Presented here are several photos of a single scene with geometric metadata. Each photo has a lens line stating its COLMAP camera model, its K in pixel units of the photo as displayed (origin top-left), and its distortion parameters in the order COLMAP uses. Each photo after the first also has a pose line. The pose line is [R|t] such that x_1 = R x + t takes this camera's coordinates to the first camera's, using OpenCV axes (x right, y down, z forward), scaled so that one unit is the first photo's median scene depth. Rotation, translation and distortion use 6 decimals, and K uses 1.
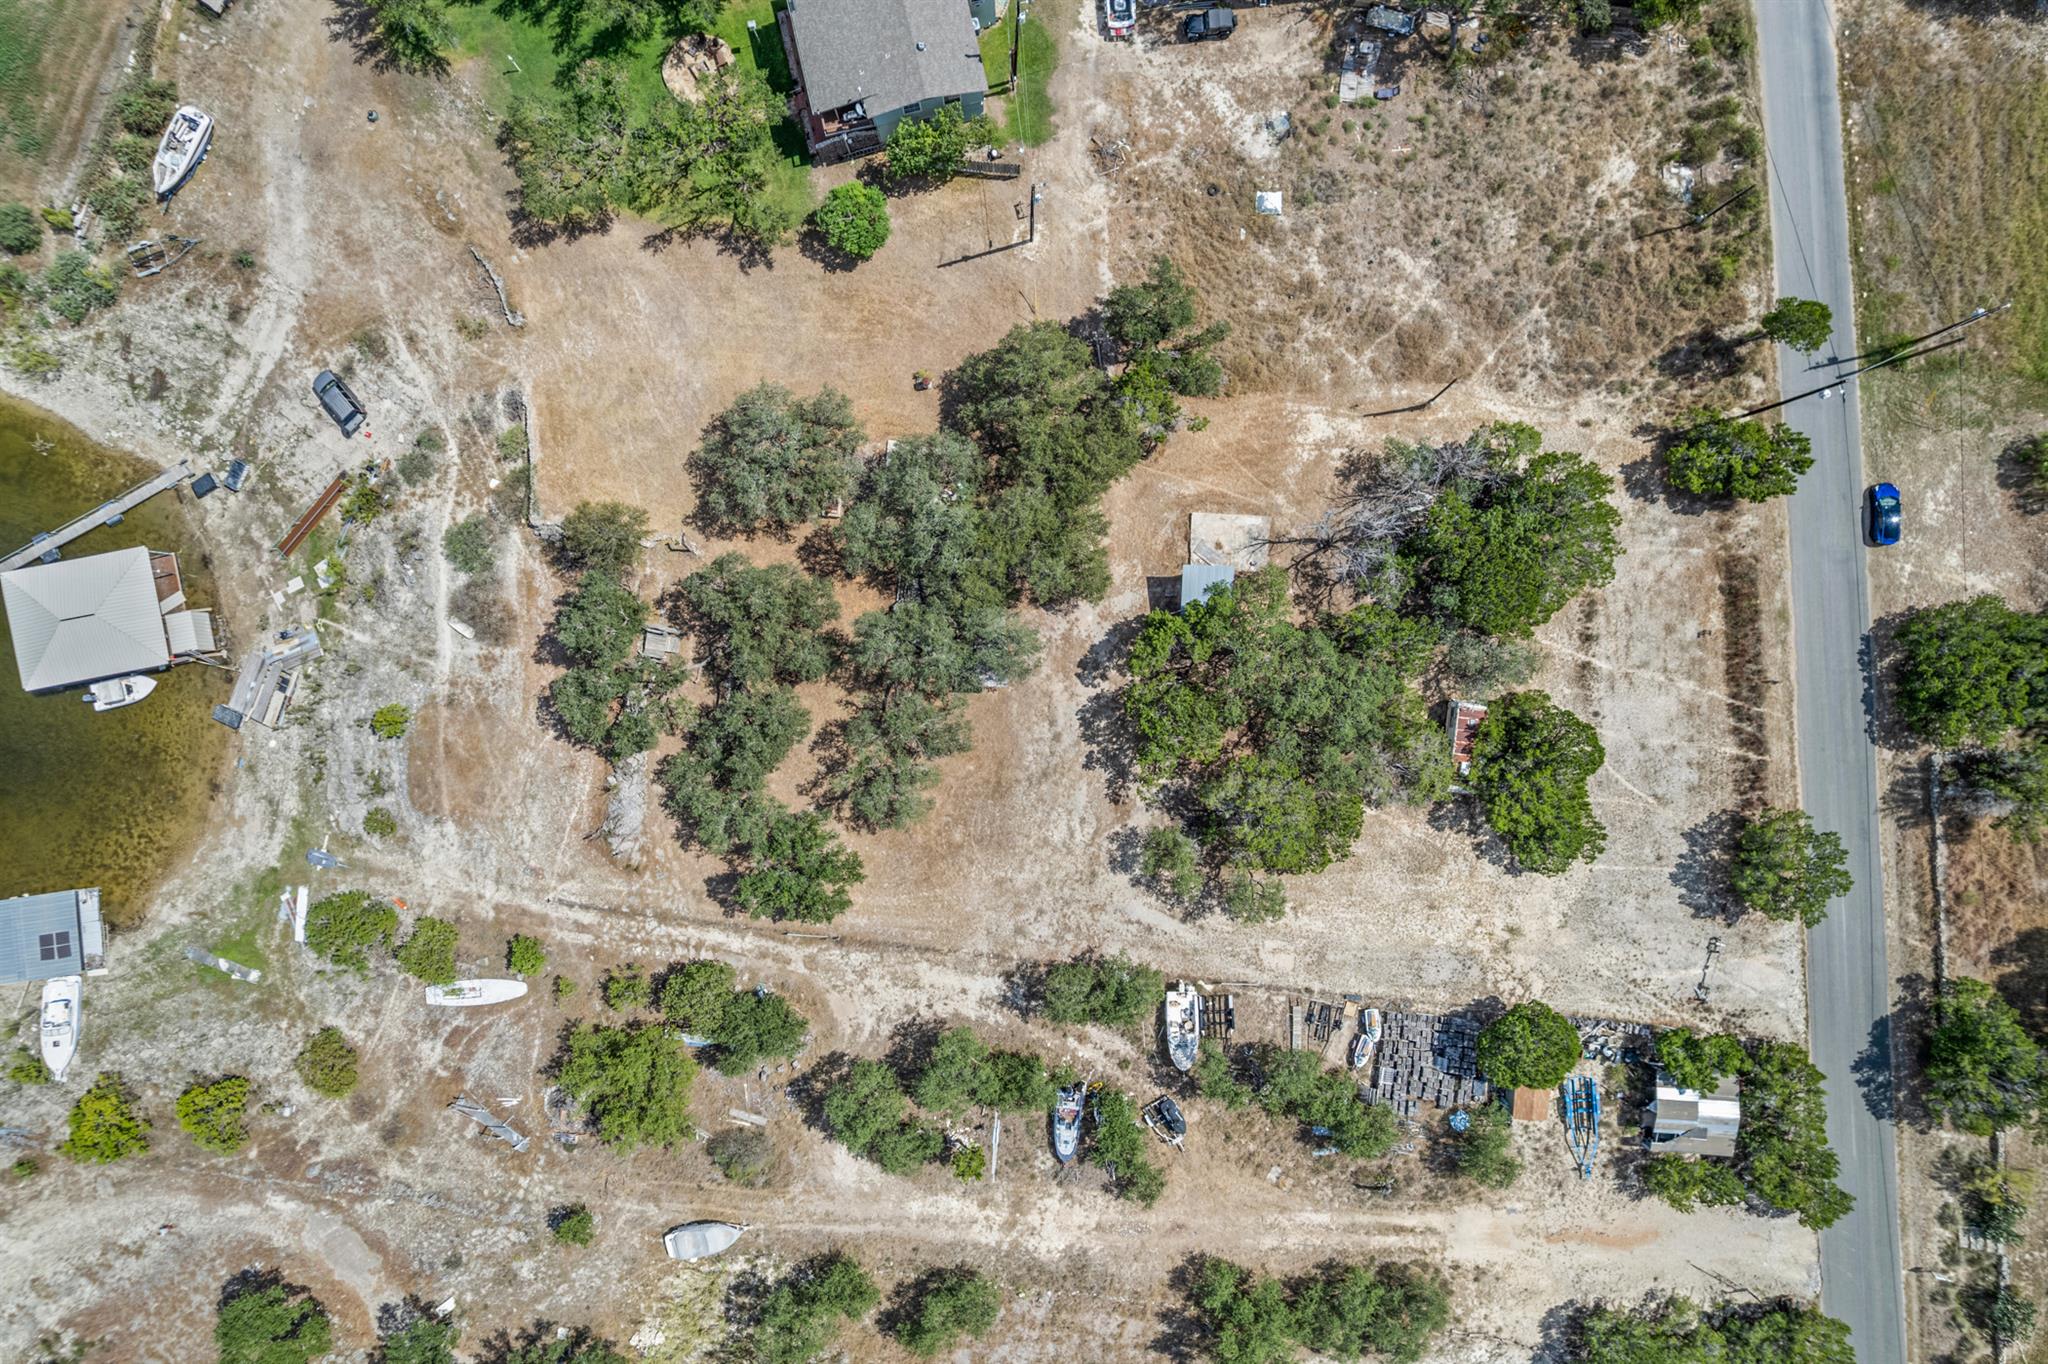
lens RADIAL K [[1334.0, 0, 1024.0], [0, 1334.0, 682.0], [0, 0, 1]] dist [-0.022995, 0.000861]
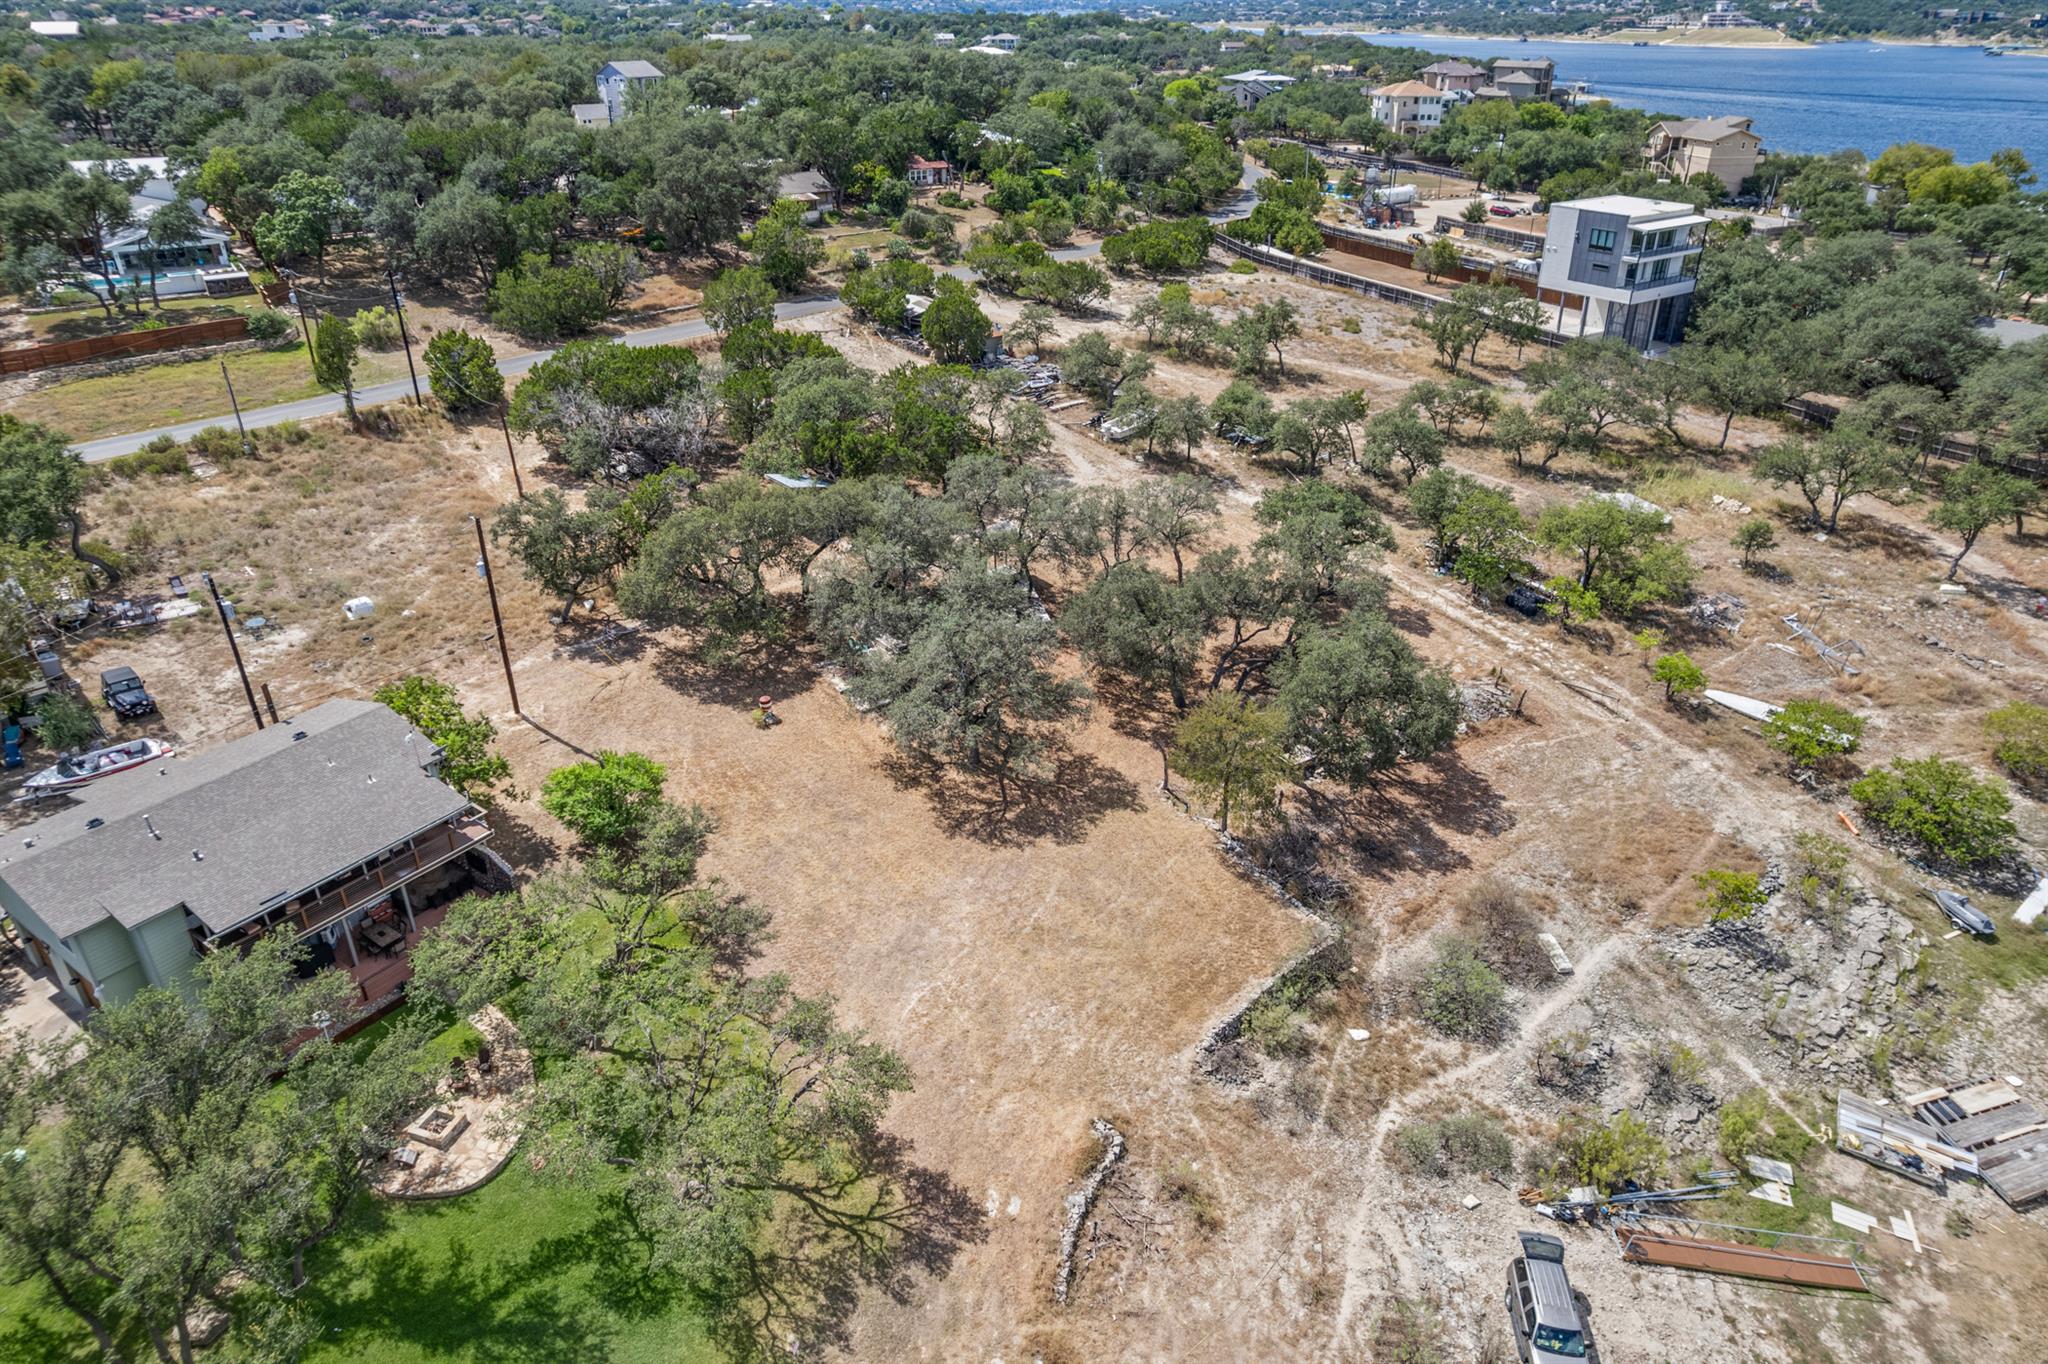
lens RADIAL K [[1334.0, 0, 1024.0], [0, 1334.0, 682.0], [0, 0, 1]] dist [-0.022995, 0.000861]
pose [[-0.664929, -0.329501, 0.670298, -0.626558], [0.746848, -0.304584, 0.591141, -0.525569], [0.009380, 0.893677, 0.448613, 0.643060]]
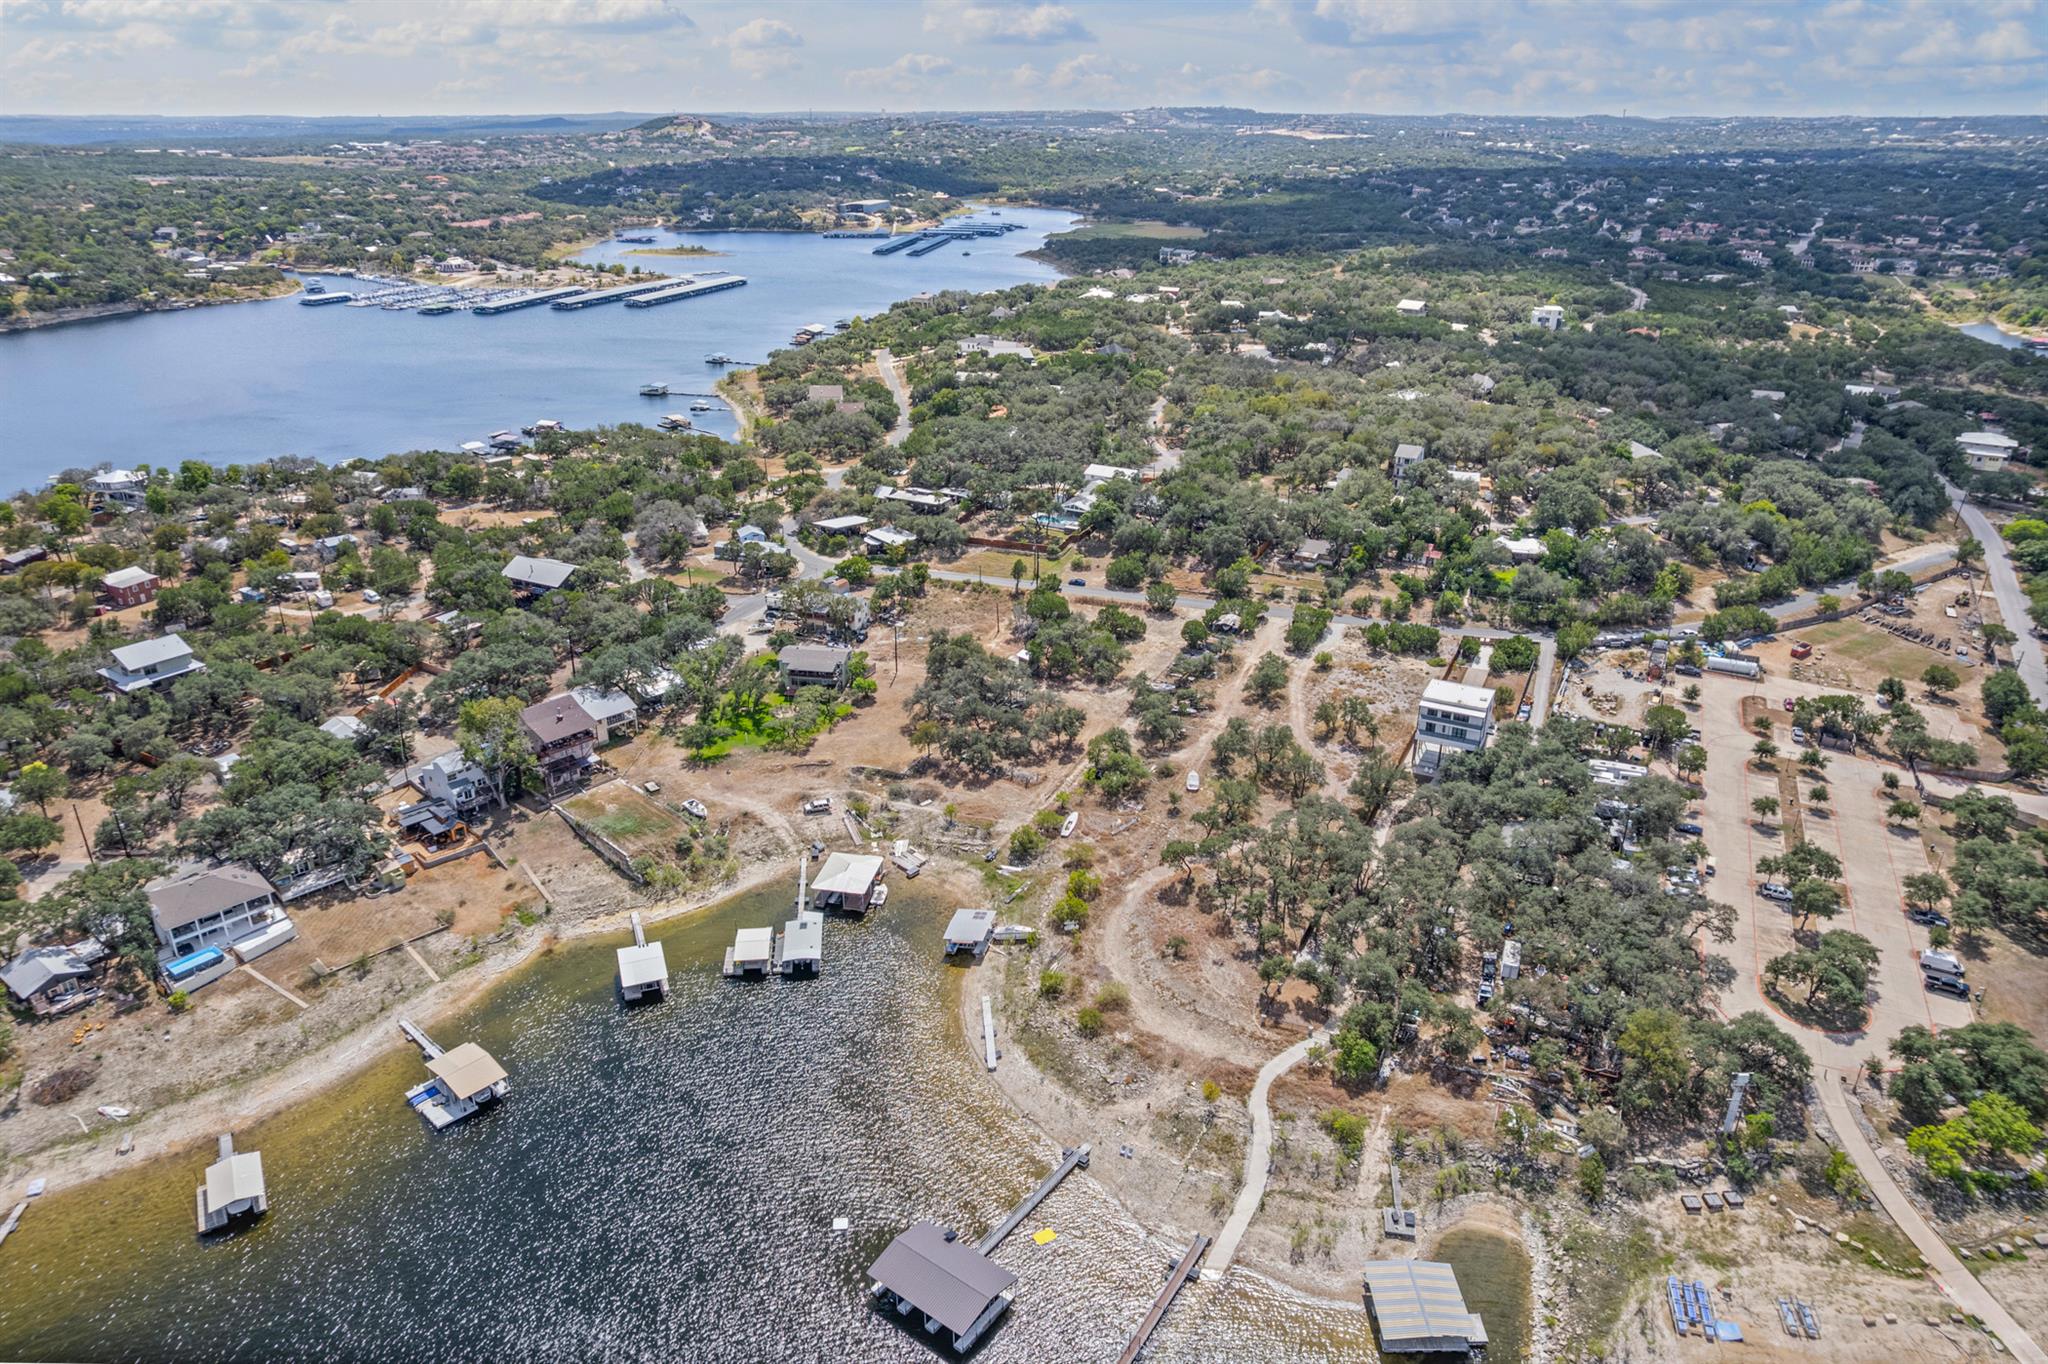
lens RADIAL K [[1334.0, 0, 1024.0], [0, 1334.0, 682.0], [0, 0, 1]] dist [-0.022995, 0.000861]
pose [[0.372442, -0.347810, 0.860416, -2.389322], [0.927781, 0.162070, -0.336088, 0.910094], [-0.022553, 0.923451, 0.383053, -0.131231]]
